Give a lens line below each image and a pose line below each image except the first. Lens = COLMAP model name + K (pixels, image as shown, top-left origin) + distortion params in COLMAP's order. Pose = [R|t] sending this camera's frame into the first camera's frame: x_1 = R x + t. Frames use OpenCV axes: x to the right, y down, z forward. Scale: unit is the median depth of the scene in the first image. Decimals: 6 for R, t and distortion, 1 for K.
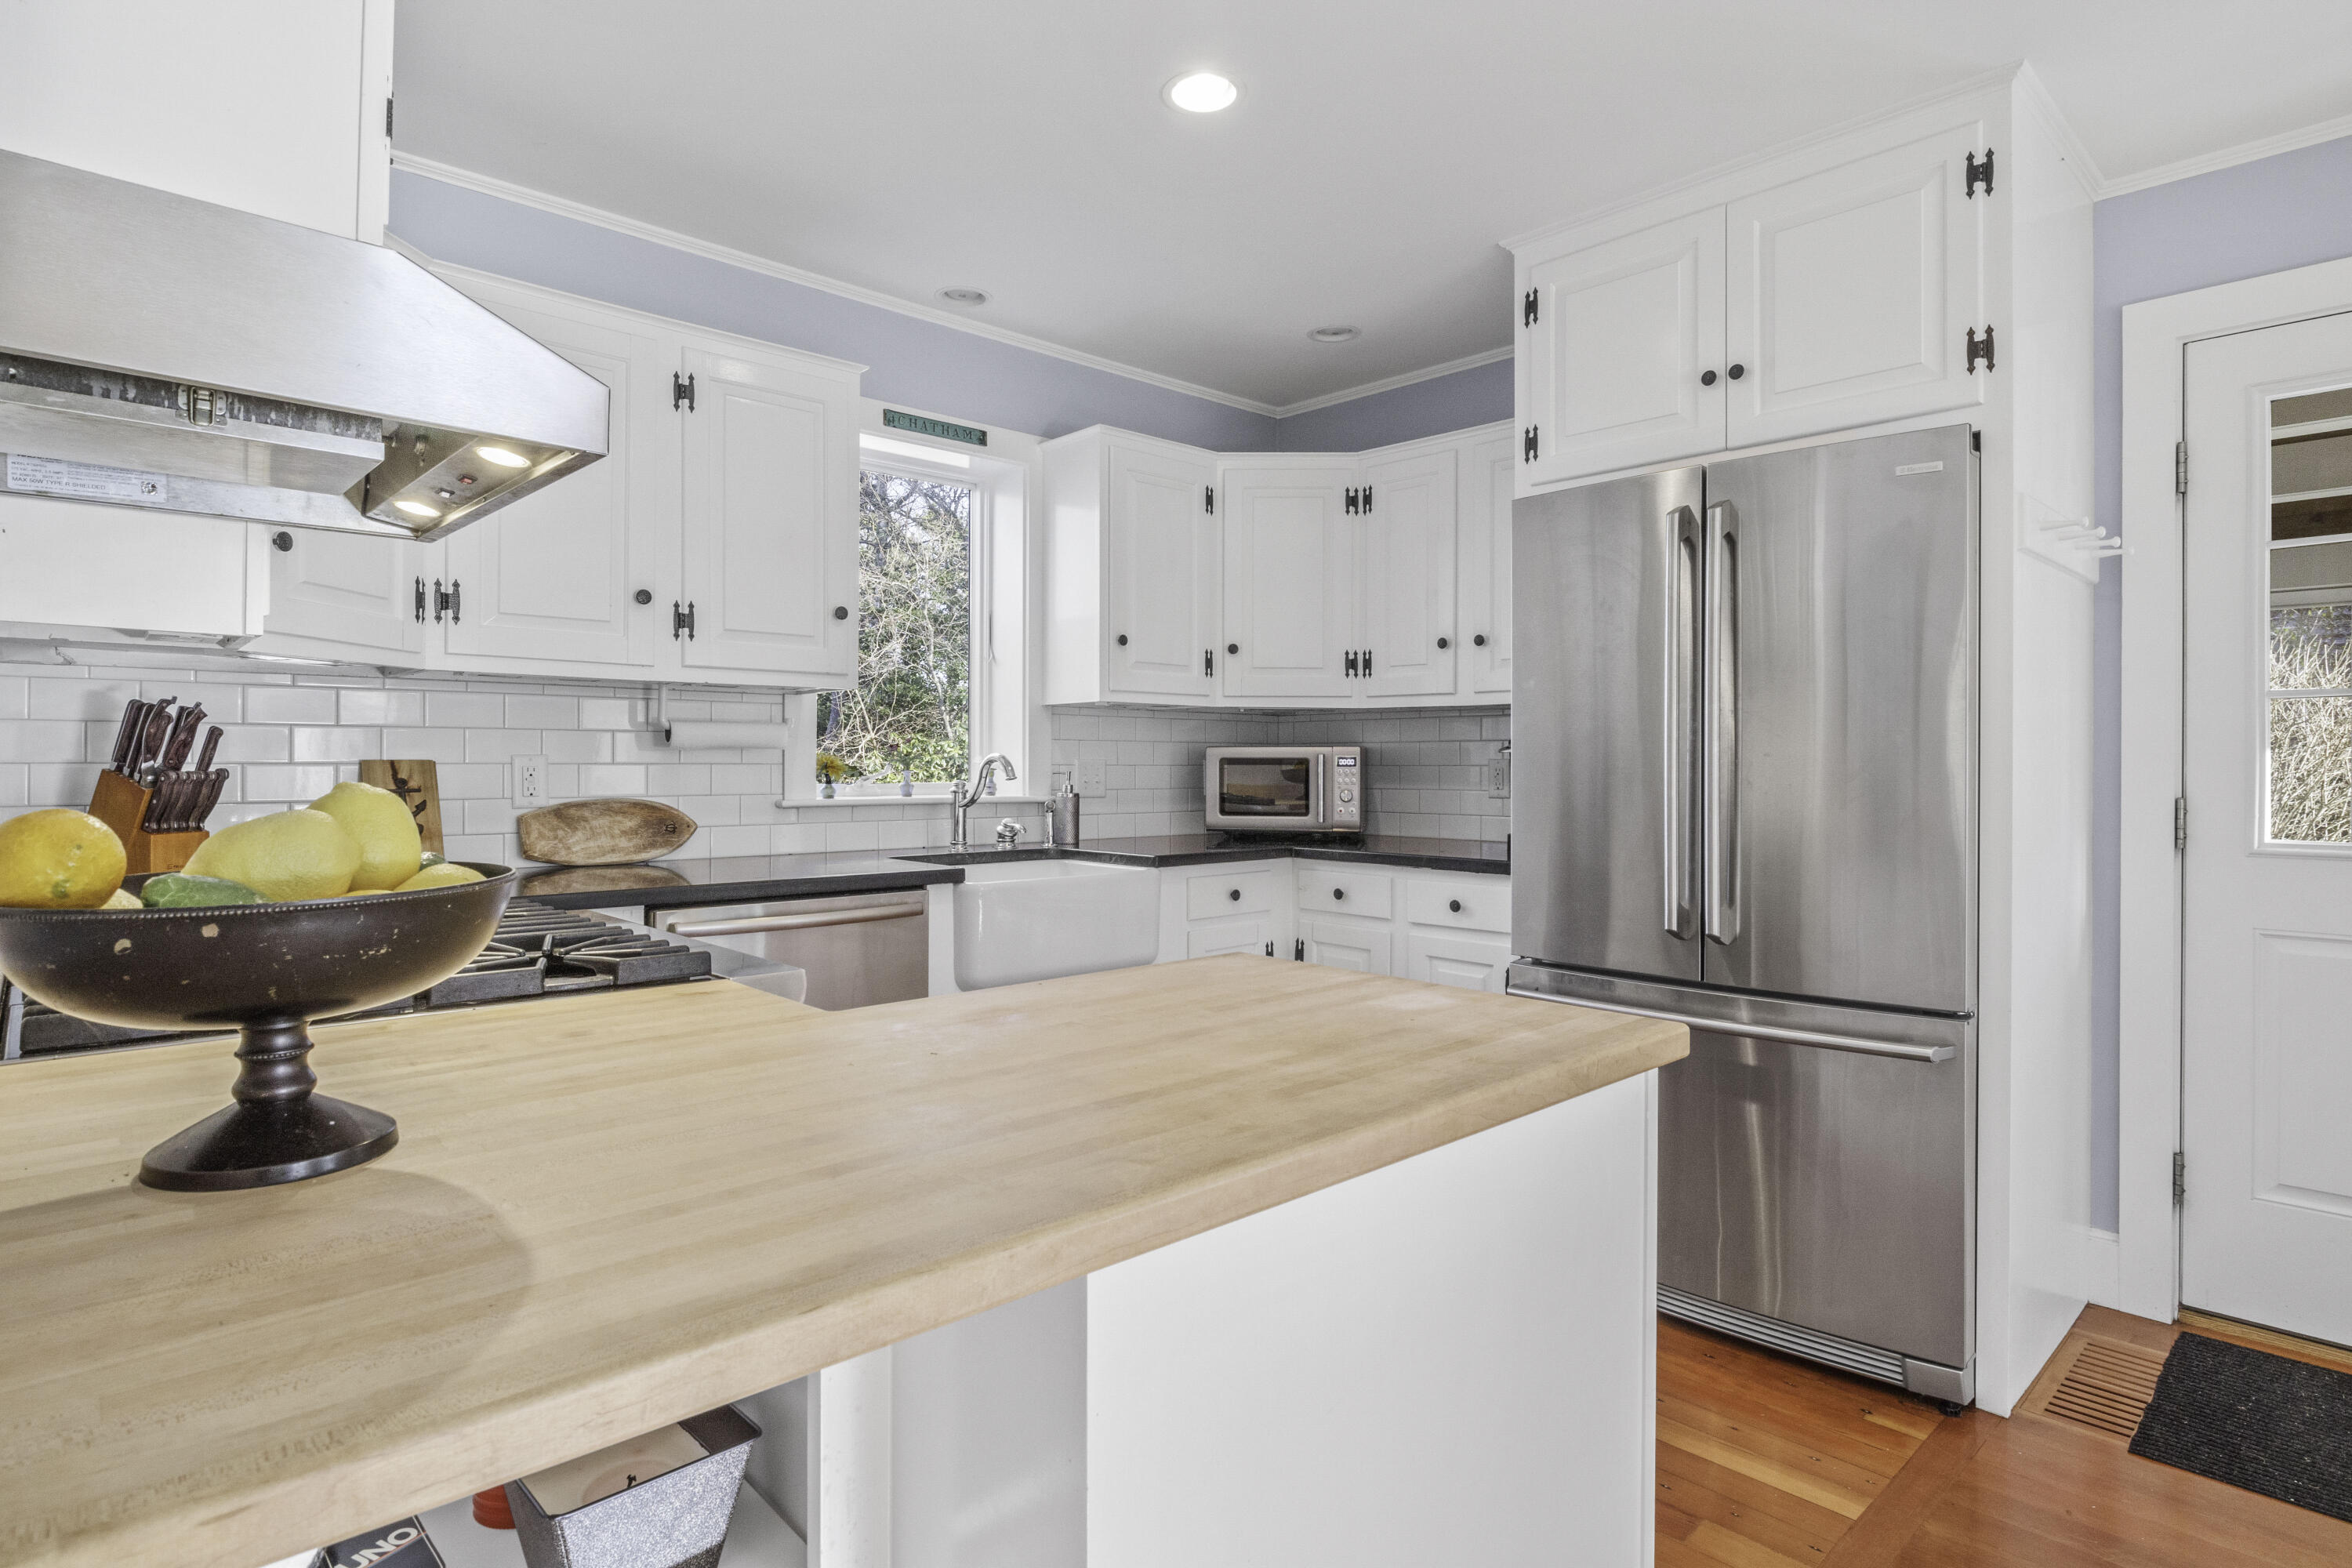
lens RADIAL K [[1202.8, 0, 1176.0], [0, 1202.8, 784.0], [0, 0, 1]] dist [-0.017575, 0.000144]
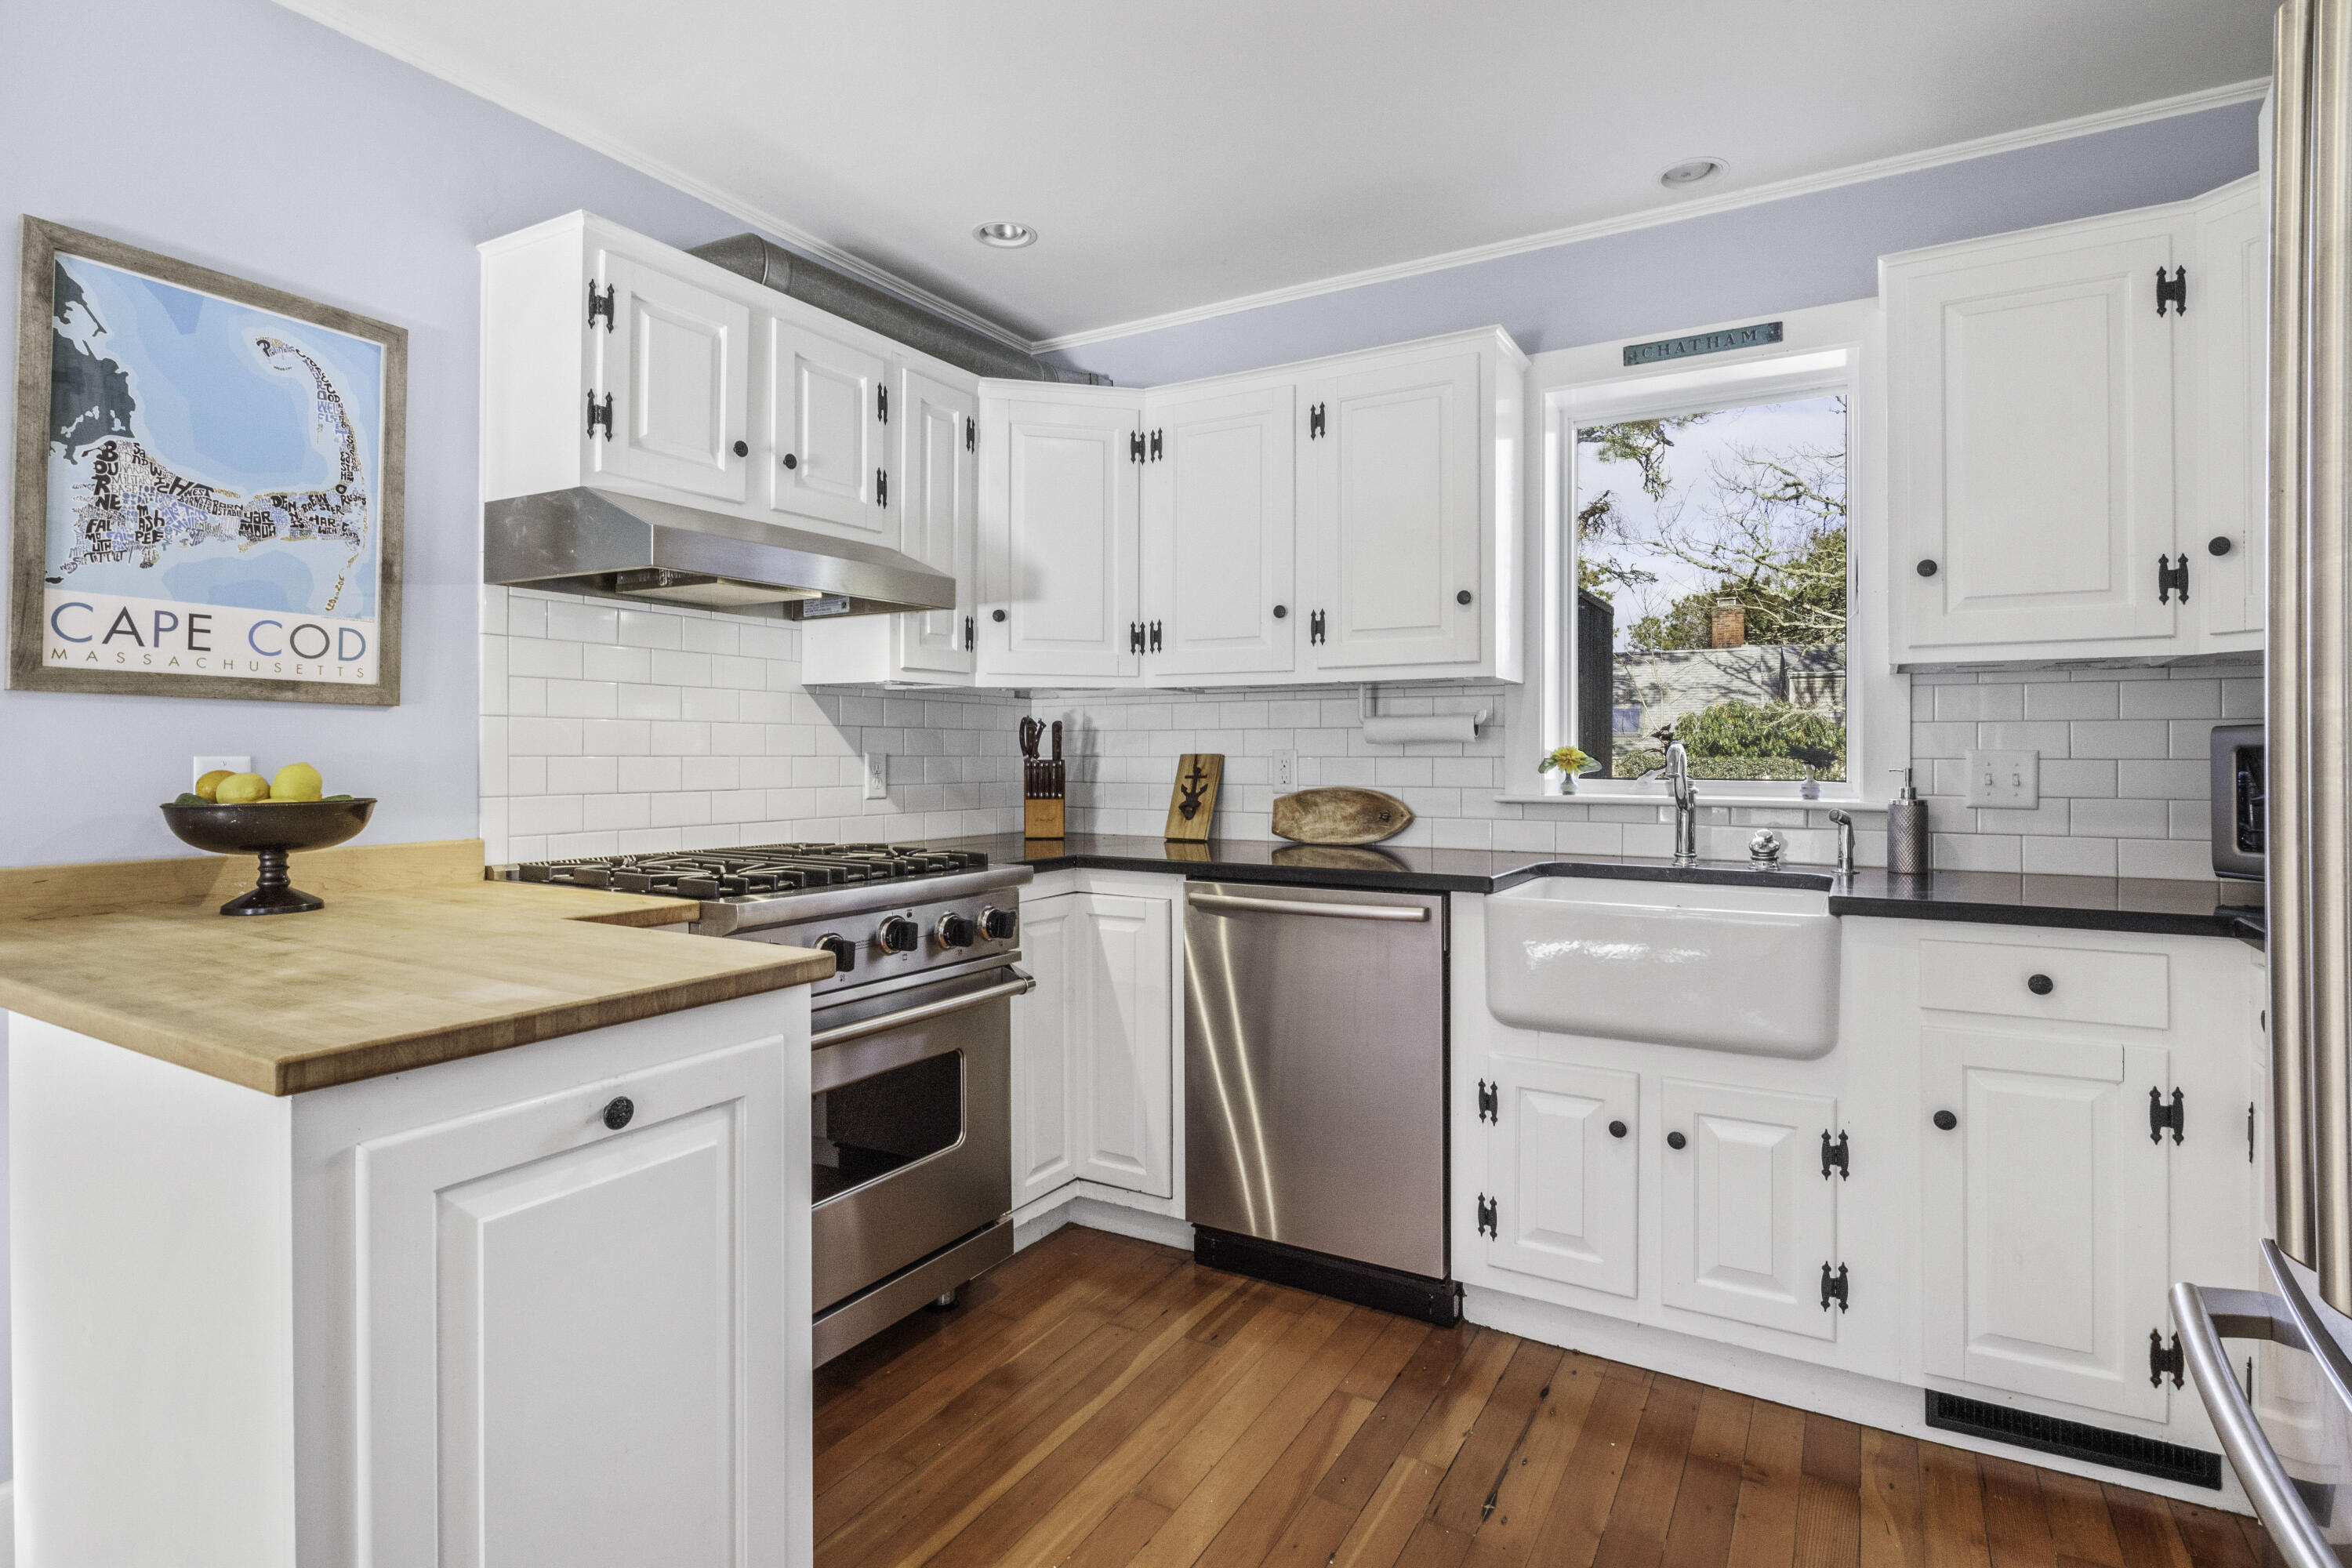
lens RADIAL K [[1184.3, 0, 1169.7], [0, 1184.3, 754.7], [0, 0, 1]] dist [-0.012421, 0.000058]
pose [[0.286380, -0.002385, -0.958113, 0.556678], [-0.016491, 0.999836, -0.007418, -0.007815], [0.957974, 0.017925, 0.286294, 0.519790]]
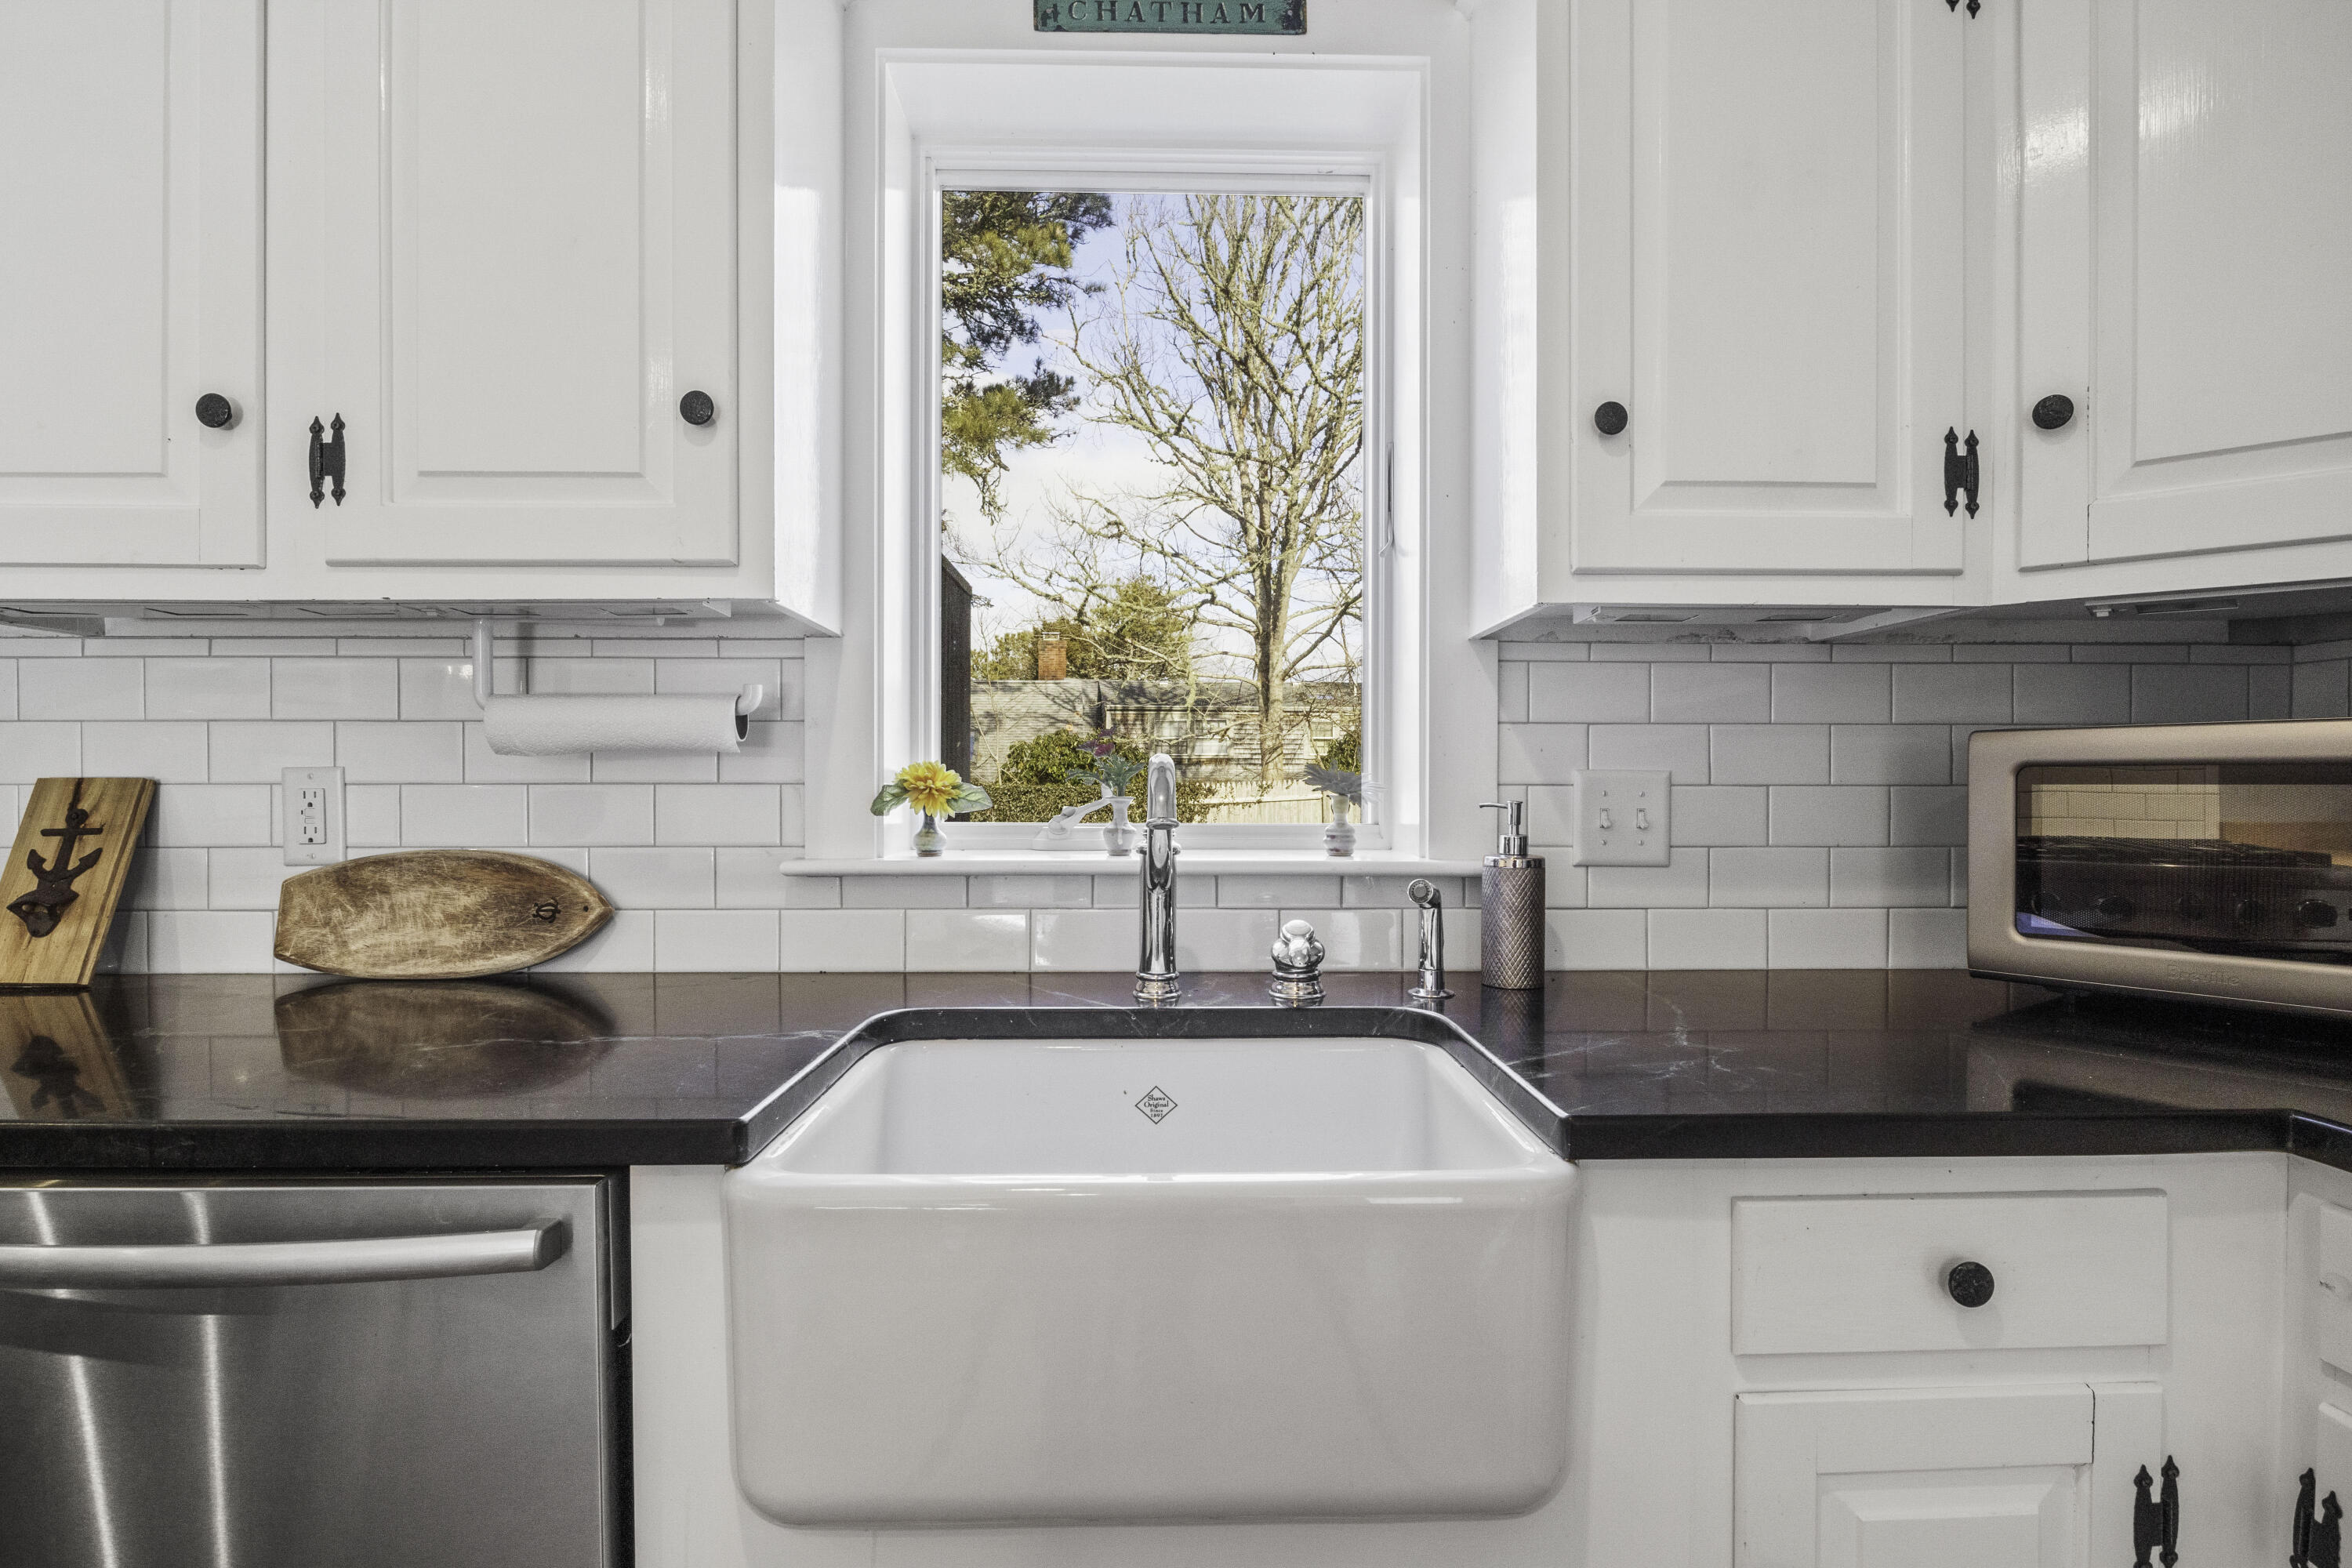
lens RADIAL K [[1169.3, 0, 1176.0], [0, 1169.3, 784.0], [0, 0, 1]] dist [-0.003101, -0.000003]
pose [[0.747941, -0.001709, -0.663763, 0.103165], [-0.009544, 0.999866, -0.013330, -0.012965], [0.663697, 0.016305, 0.747824, 0.826536]]
